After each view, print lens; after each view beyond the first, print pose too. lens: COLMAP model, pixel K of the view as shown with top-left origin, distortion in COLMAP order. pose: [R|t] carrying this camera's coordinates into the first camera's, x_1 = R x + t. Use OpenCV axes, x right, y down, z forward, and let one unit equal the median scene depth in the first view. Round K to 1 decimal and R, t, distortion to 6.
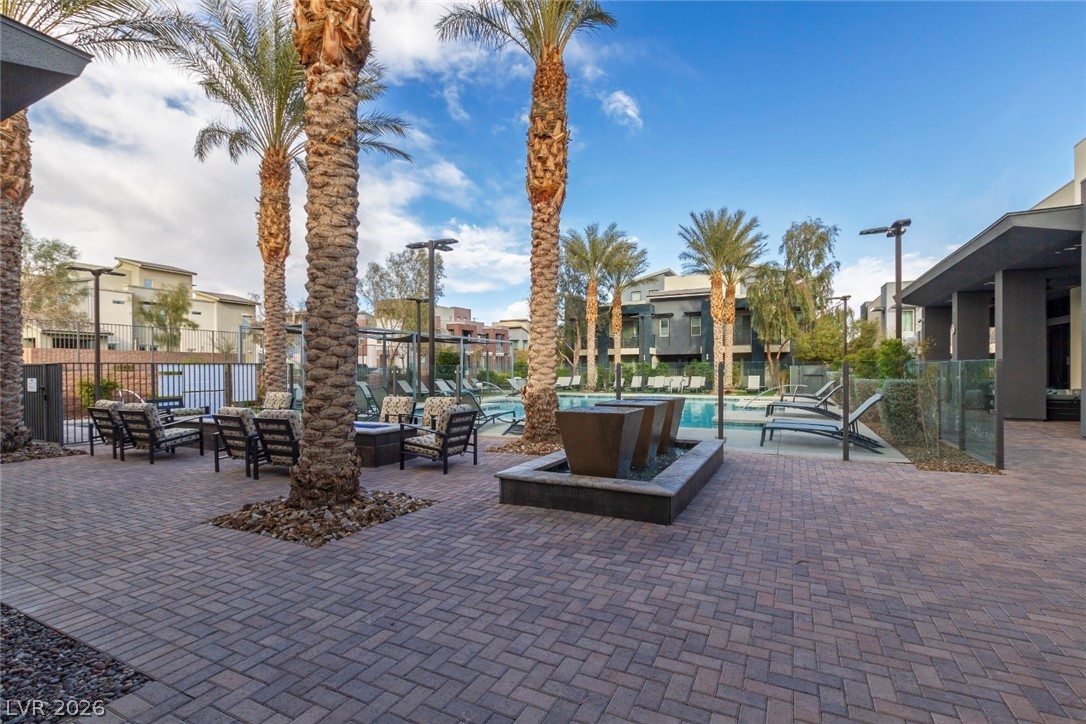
lens RADIAL K [[492.6, 0, 542.2], [0, 492.6, 364.5], [0, 0, 1]] dist [0.001274, -0.000077]
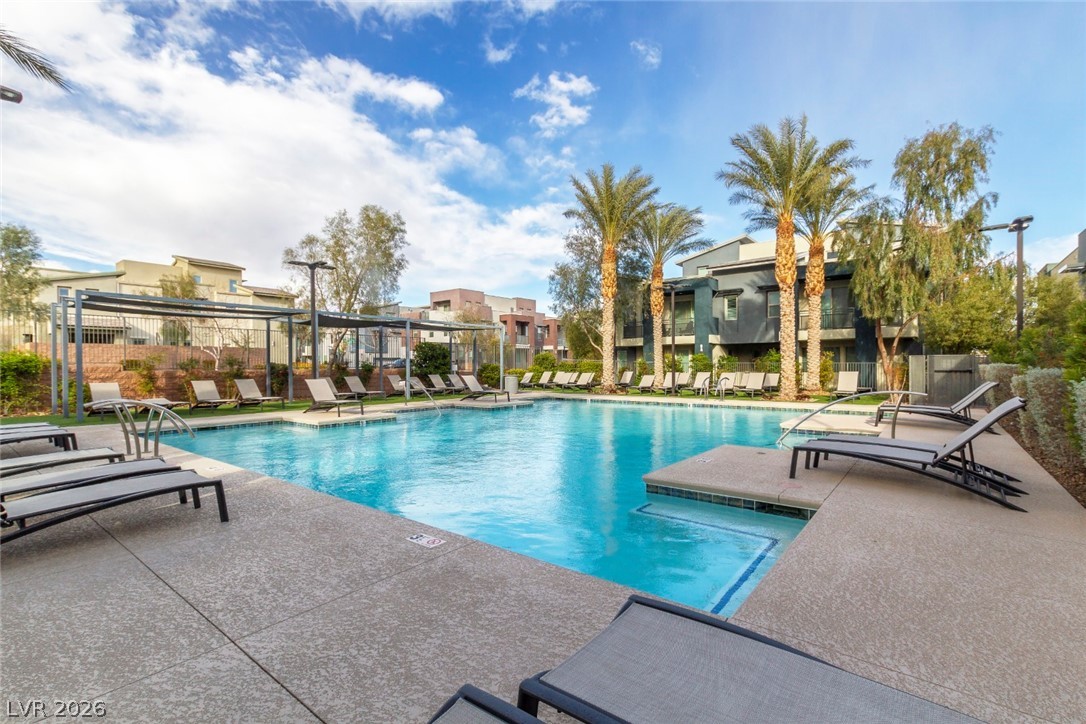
lens RADIAL K [[492.6, 0, 542.2], [0, 492.6, 364.5], [0, 0, 1]] dist [0.001274, -0.000077]
pose [[0.979435, -0.001575, -0.201756, 0.134461], [0.003089, 0.999969, 0.007190, 0.005641], [0.201738, -0.007665, 0.979409, 0.231261]]
